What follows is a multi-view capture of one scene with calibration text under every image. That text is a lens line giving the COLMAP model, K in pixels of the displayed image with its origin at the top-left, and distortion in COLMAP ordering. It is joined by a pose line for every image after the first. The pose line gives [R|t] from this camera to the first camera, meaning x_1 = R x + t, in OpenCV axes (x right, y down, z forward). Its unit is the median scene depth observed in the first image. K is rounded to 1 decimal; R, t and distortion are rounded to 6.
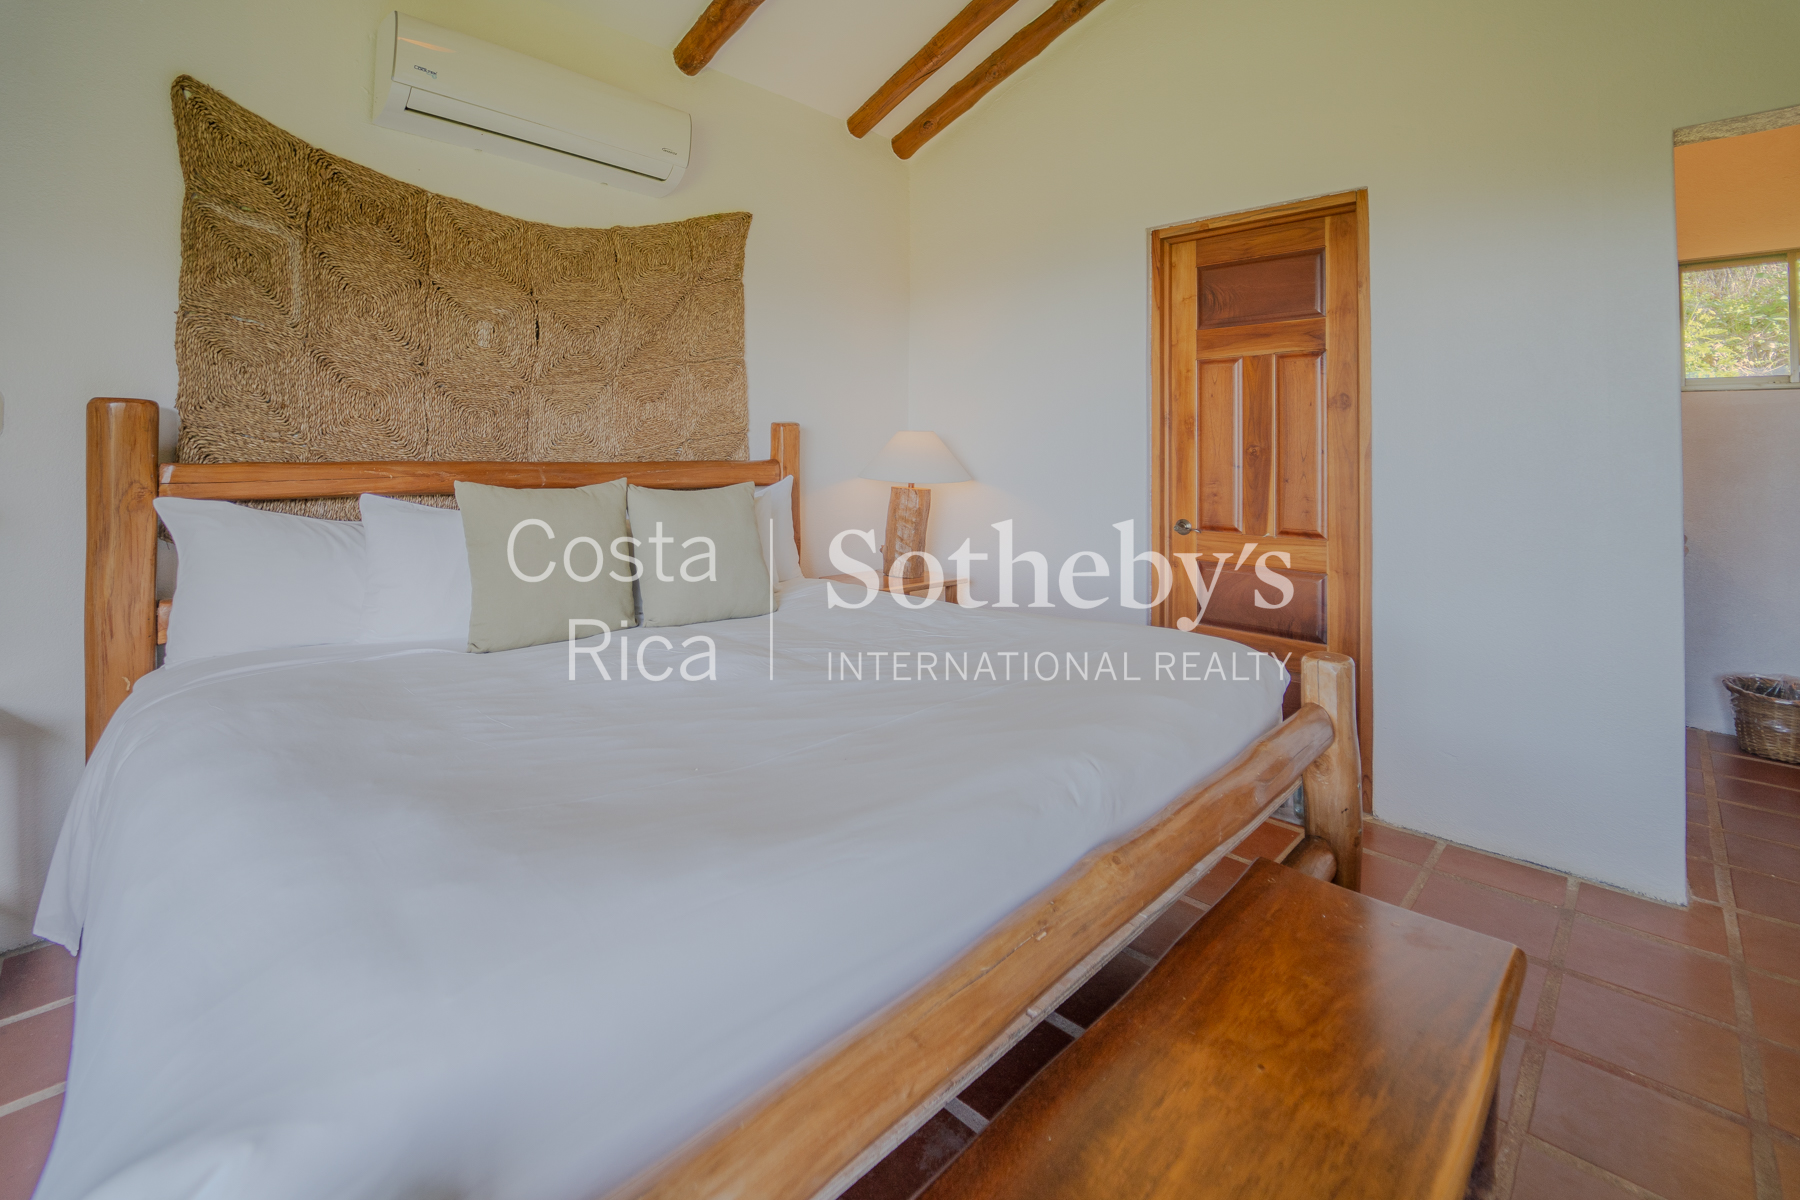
lens RADIAL K [[790.4, 0, 899.7], [0, 790.4, 443.2], [0, 0, 1]] dist [-0.021764, -0.000116]
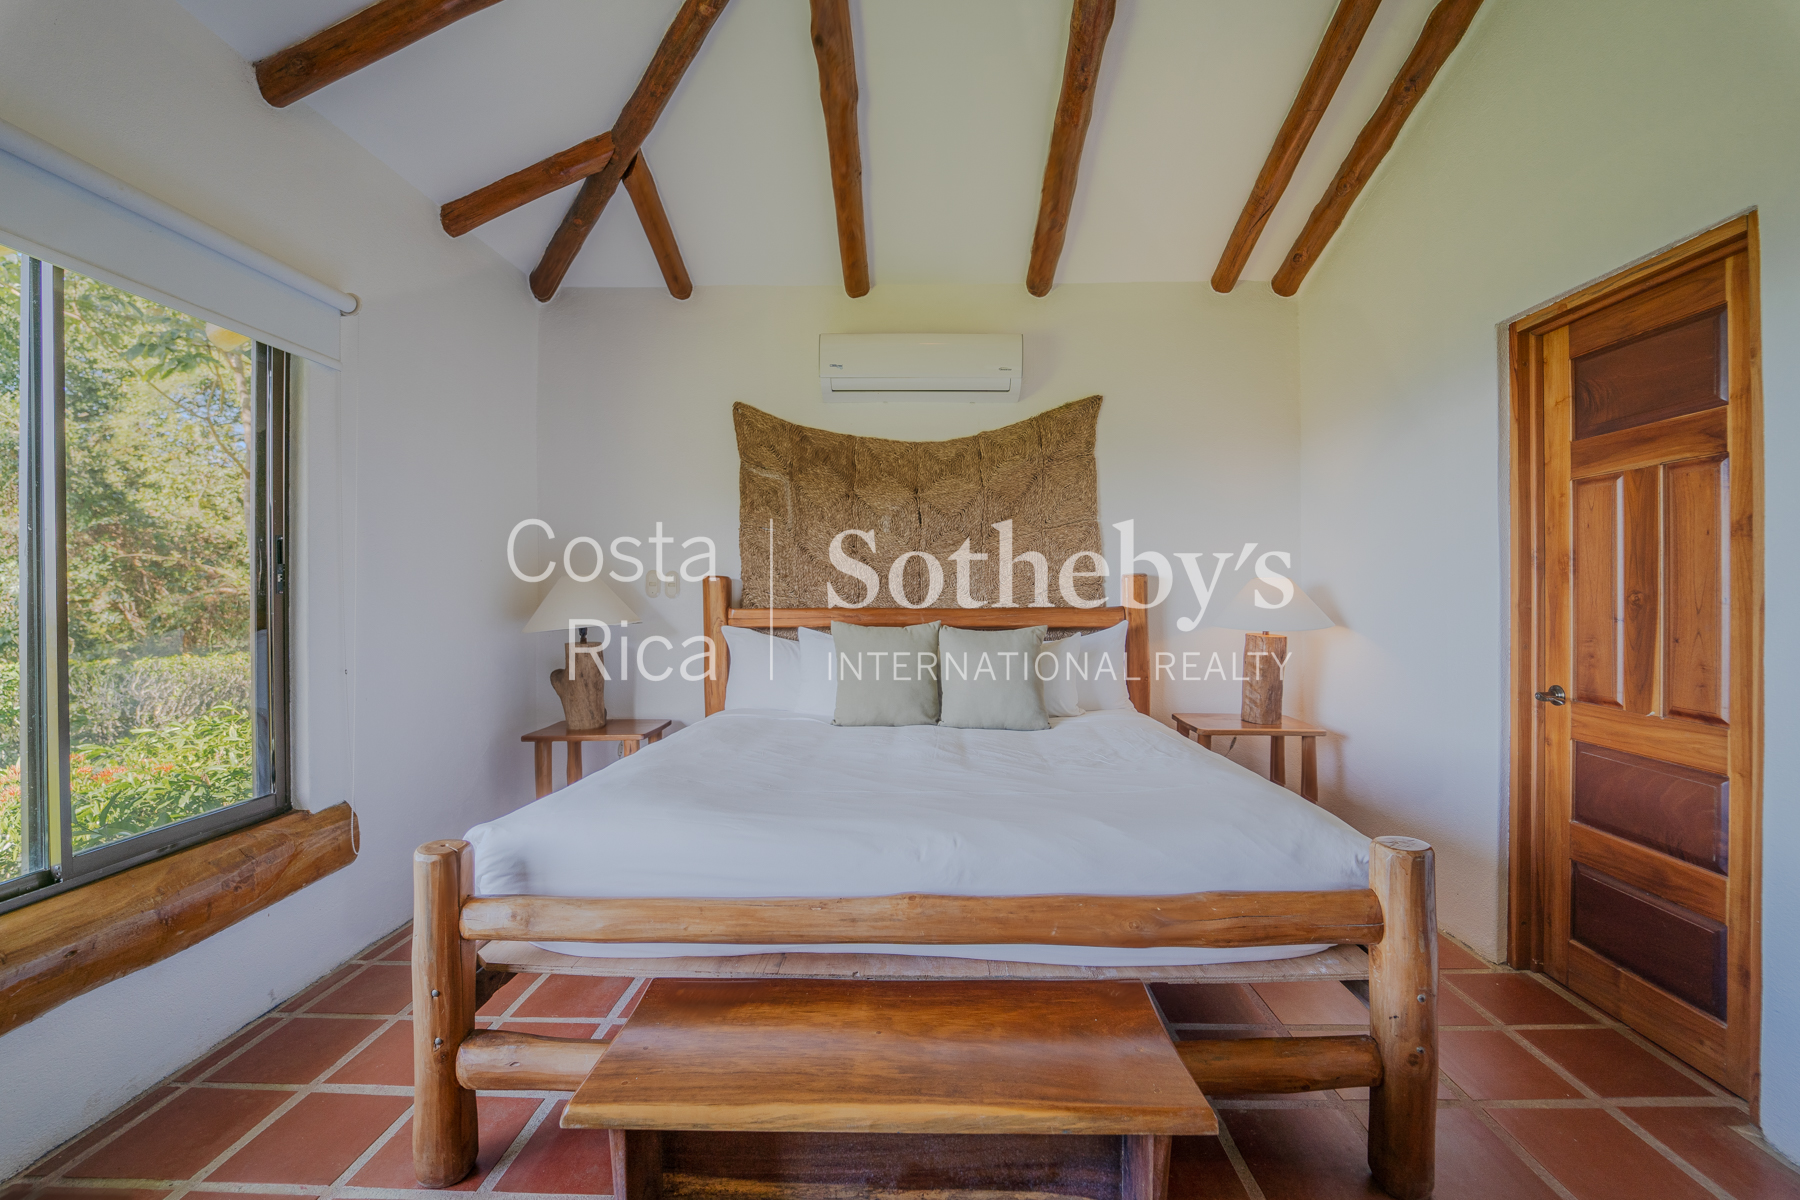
lens RADIAL K [[746.8, 0, 904.4], [0, 746.8, 601.0], [0, 0, 1]] dist [-0.020653, 0.001004]
pose [[0.683944, -0.000497, -0.729534, 0.496381], [0.015164, 0.999793, 0.013535, -0.008011], [0.729377, -0.020320, 0.683810, 0.033409]]
